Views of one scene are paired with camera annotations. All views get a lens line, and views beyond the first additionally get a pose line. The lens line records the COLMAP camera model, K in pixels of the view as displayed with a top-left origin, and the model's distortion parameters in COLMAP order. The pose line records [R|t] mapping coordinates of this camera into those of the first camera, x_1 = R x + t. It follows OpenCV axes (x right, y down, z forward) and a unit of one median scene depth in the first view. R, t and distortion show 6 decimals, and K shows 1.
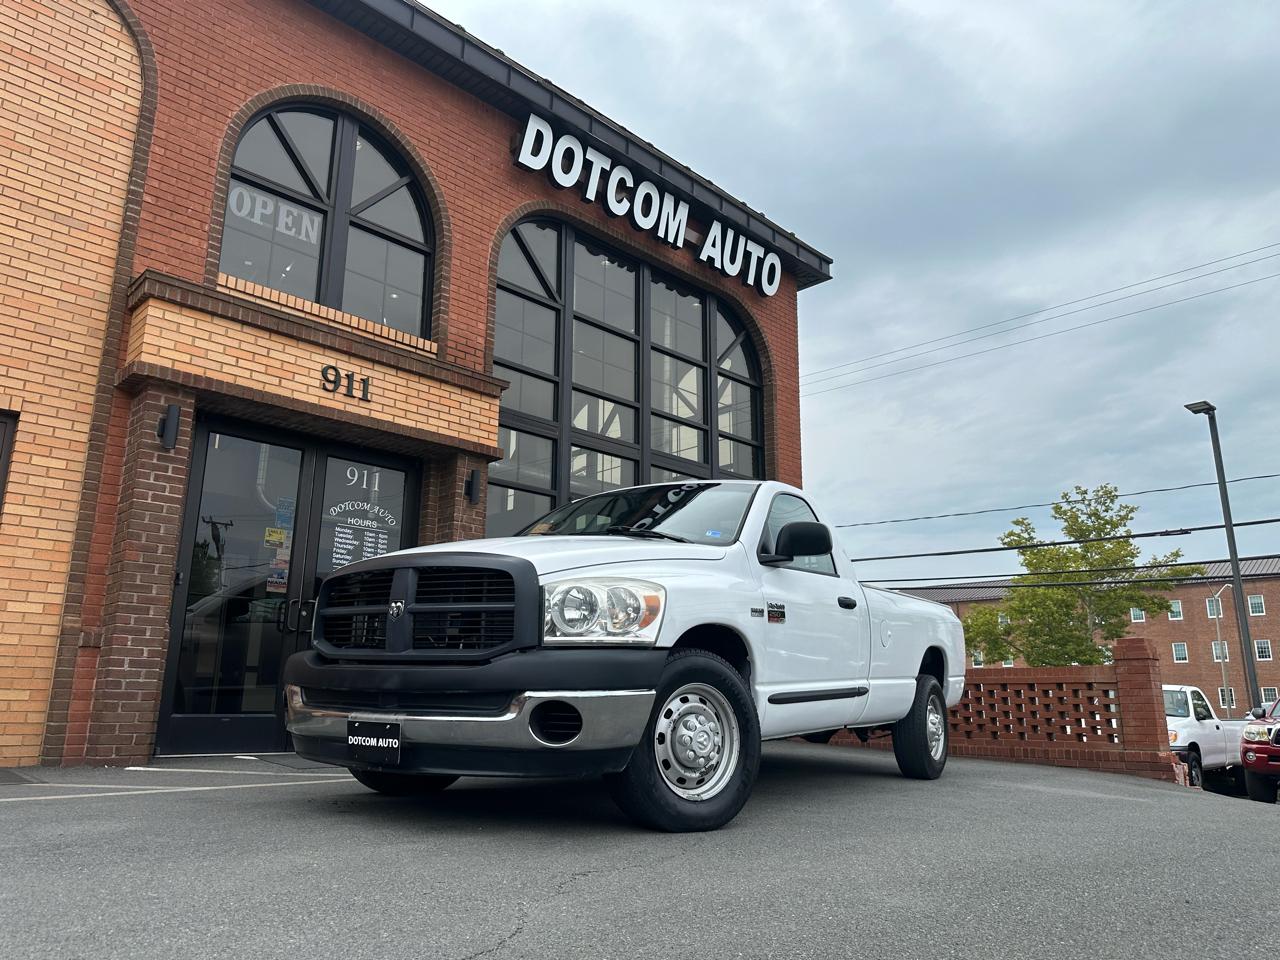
lens RADIAL K [[924.2, 0, 644.4], [0, 924.2, 481.0], [0, 0, 1]] dist [0.039692, -0.051487]
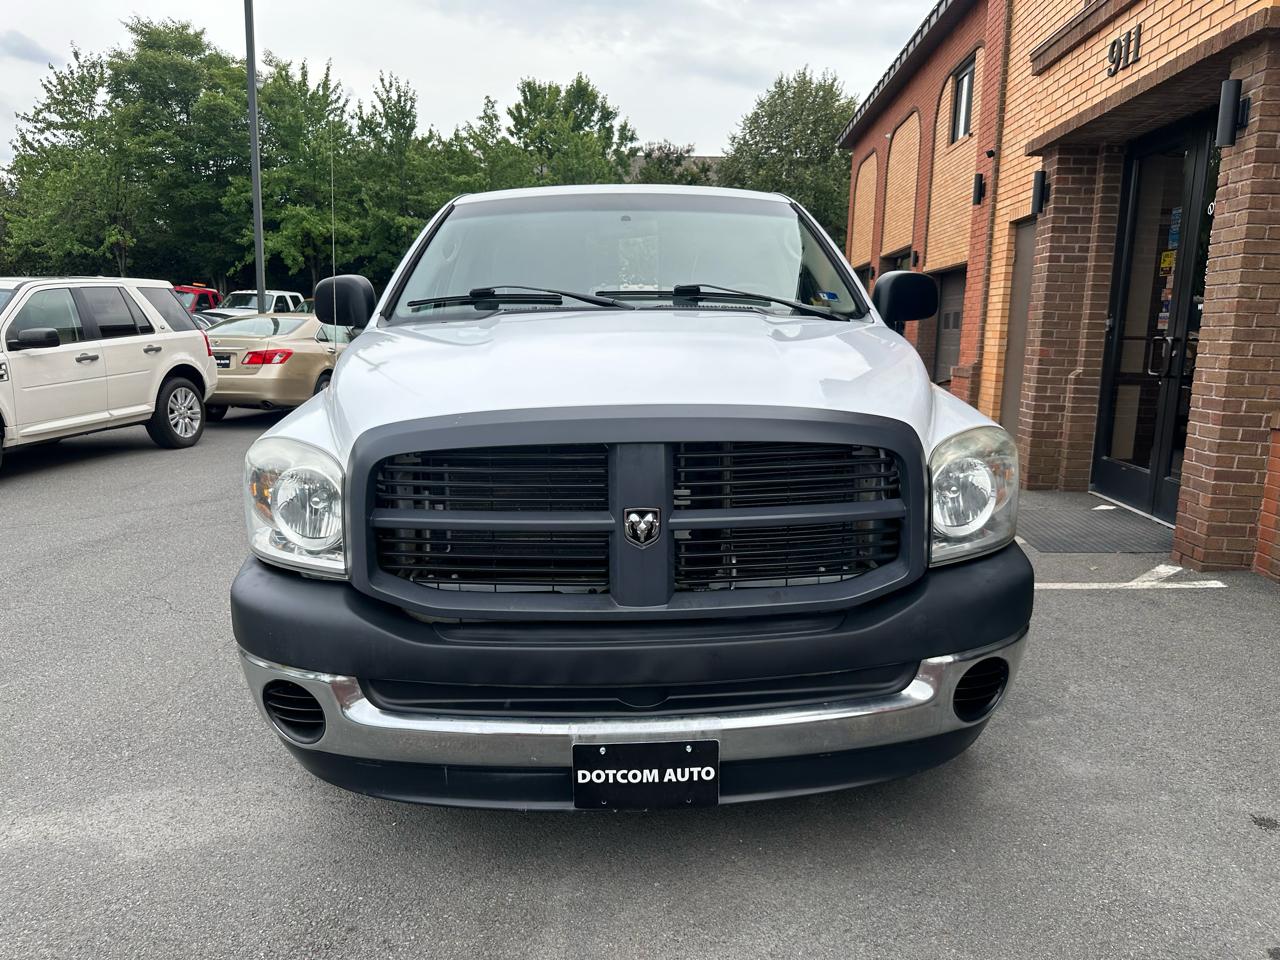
lens RADIAL K [[903.8, 0, 641.6], [0, 903.8, 477.5], [0, 0, 1]] dist [0.059035, -0.058655]
pose [[-0.743621, 0.081168, -0.663656, 0.510525], [0.131697, 0.990939, -0.026370, 0.212529], [0.655502, -0.107011, -0.747573, 1.294956]]
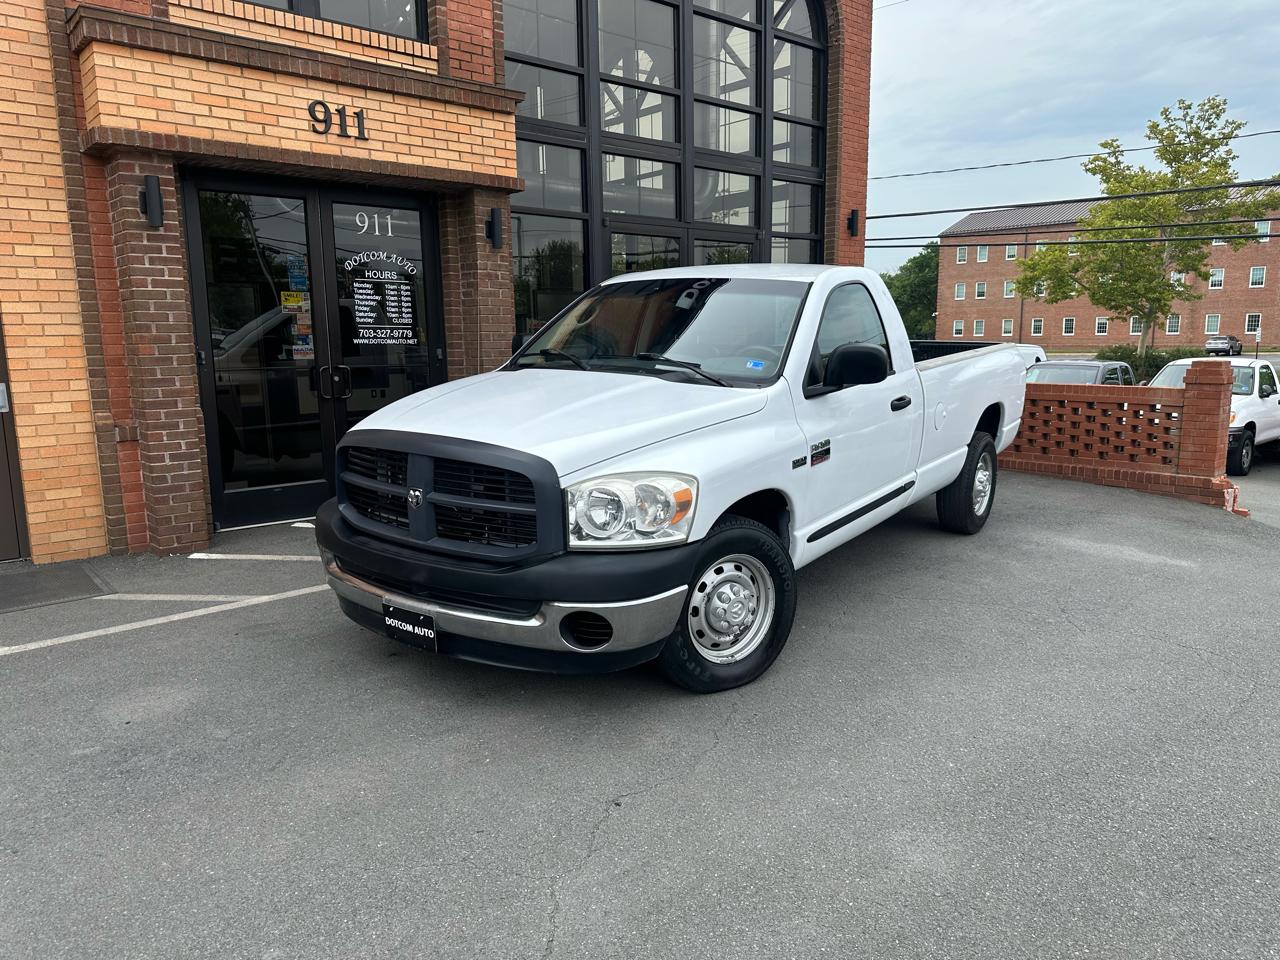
lens RADIAL K [[927.8, 0, 644.4], [0, 927.8, 494.4], [0, 0, 1]] dist [0.010681, -0.011371]
pose [[0.998283, -0.009906, -0.057731, 0.012079], [0.032251, 0.915708, 0.400549, -0.127268], [0.048897, -0.401723, 0.914455, 0.078431]]
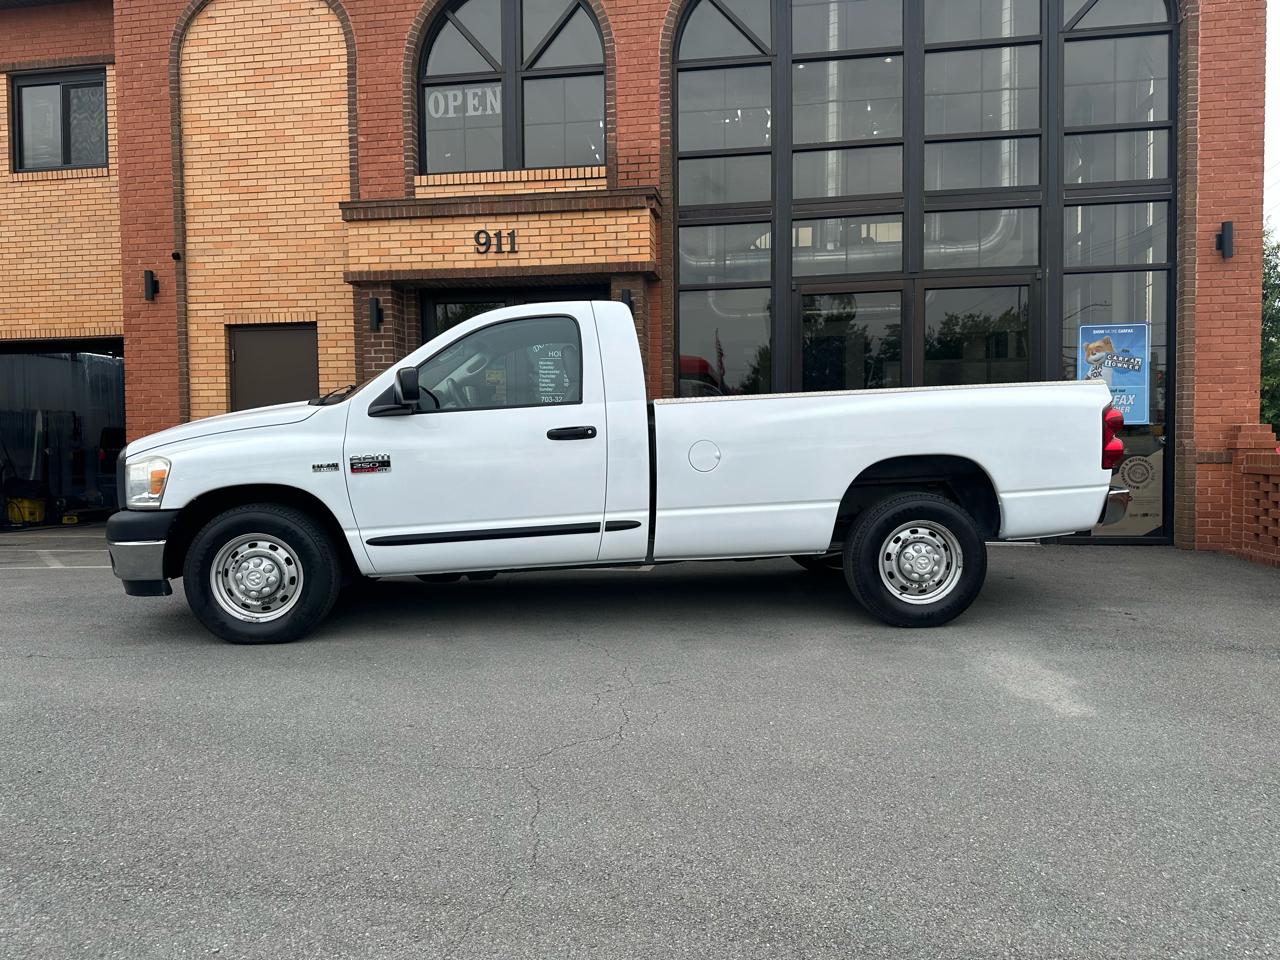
lens RADIAL K [[890.2, 0, 638.0], [0, 890.2, 488.9], [0, 0, 1]] dist [0.163921, -0.303931]
pose [[0.581656, 0.021882, -0.813141, 0.744969], [0.206561, 0.962898, 0.173669, 0.036778], [0.786771, -0.268979, 0.555555, 0.428533]]
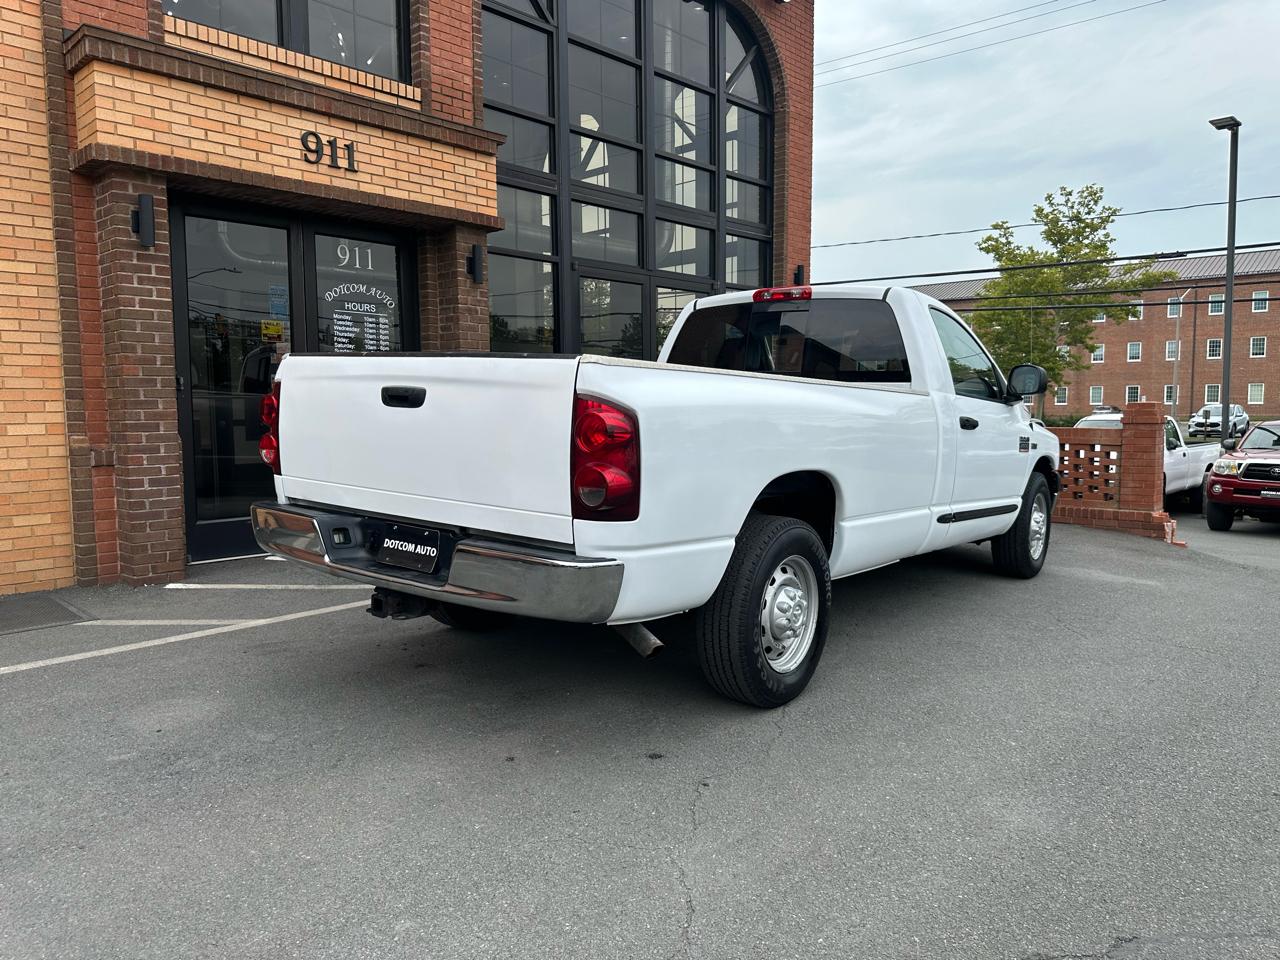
lens RADIAL K [[933.5, 0, 637.8], [0, 933.5, 482.1], [0, 0, 1]] dist [0.007740, -0.009772]
pose [[0.999191, -0.017990, 0.035955, -0.069650], [0.005602, 0.947877, 0.318589, -0.091421], [-0.039812, -0.318130, 0.947211, 0.054768]]
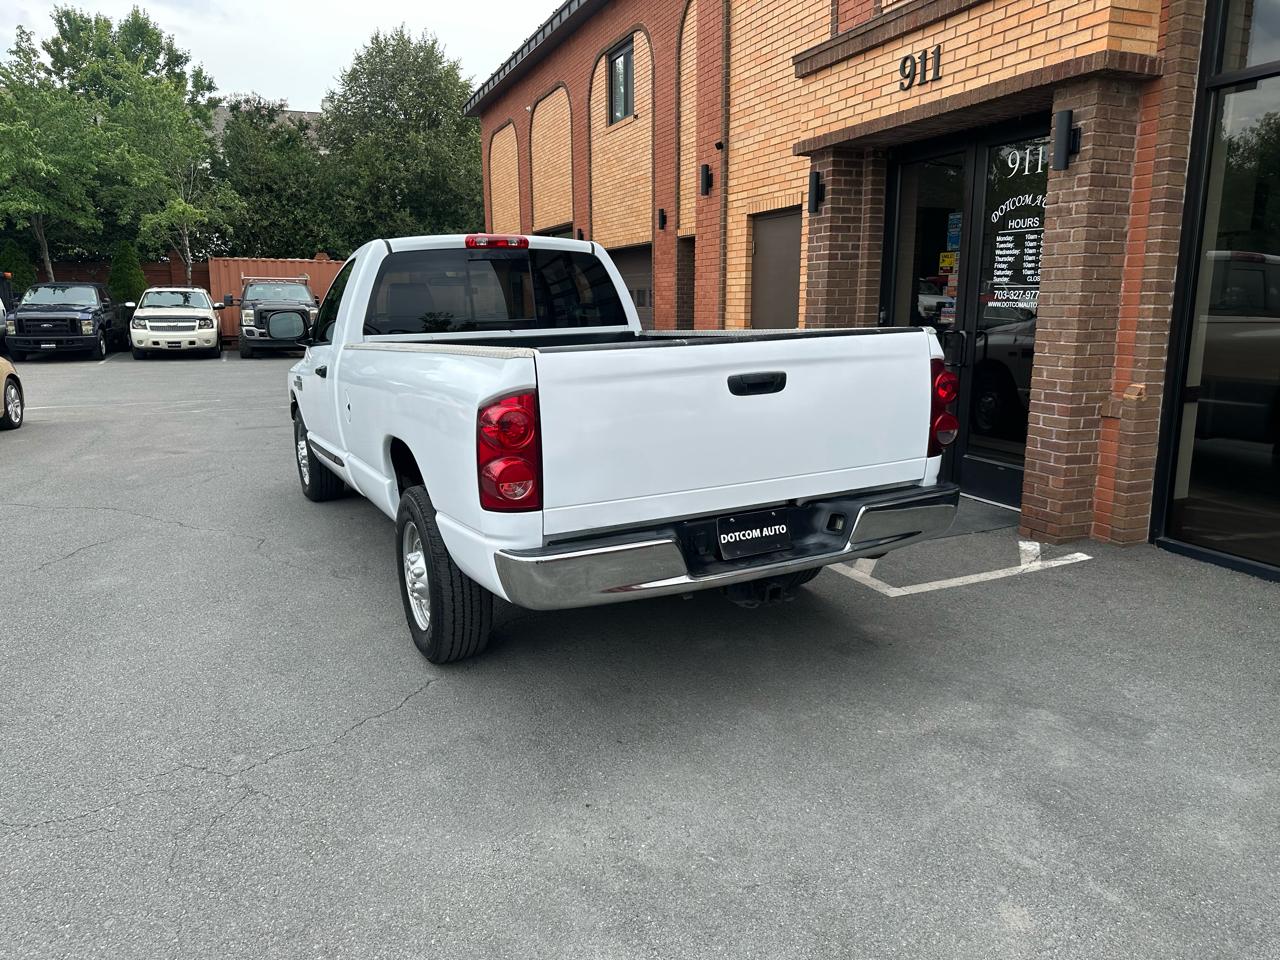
lens RADIAL K [[911.3, 0, 643.8], [0, 911.3, 480.3], [0, 0, 1]] dist [0.008068, -0.005701]
pose [[-0.386999, 0.173735, -0.905565, 0.578819], [0.223670, 0.970445, 0.090595, 0.122365], [0.894541, -0.167487, -0.414421, 1.080124]]
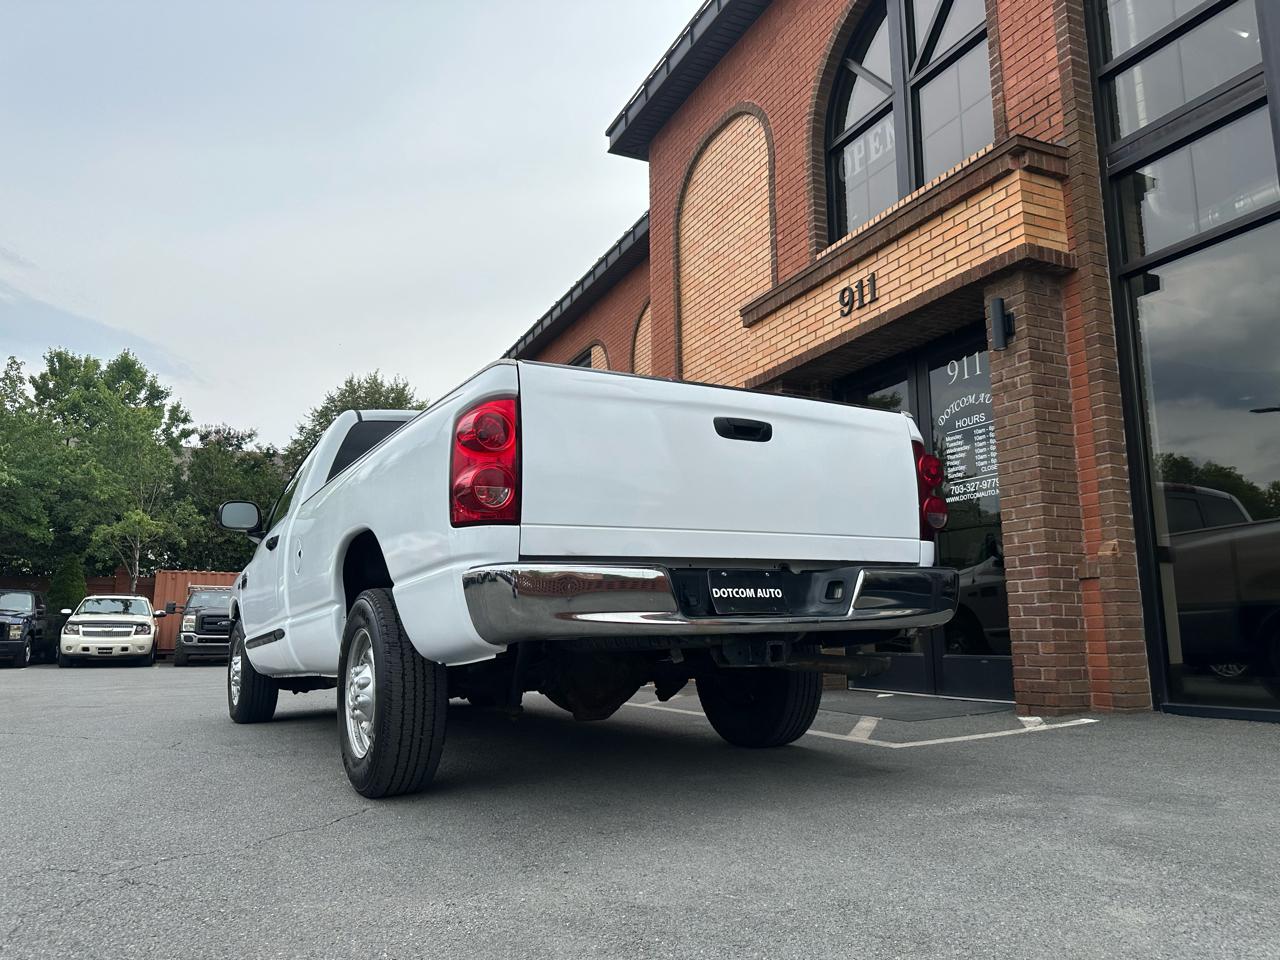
lens RADIAL K [[897.8, 0, 649.6], [0, 897.8, 490.3], [0, 0, 1]] dist [0.078118, -0.118863]
pose [[-0.329453, -0.156592, -0.931096, 0.553460], [0.237466, 0.940709, -0.242232, 0.245888], [0.913822, -0.300908, -0.272734, 1.021367]]
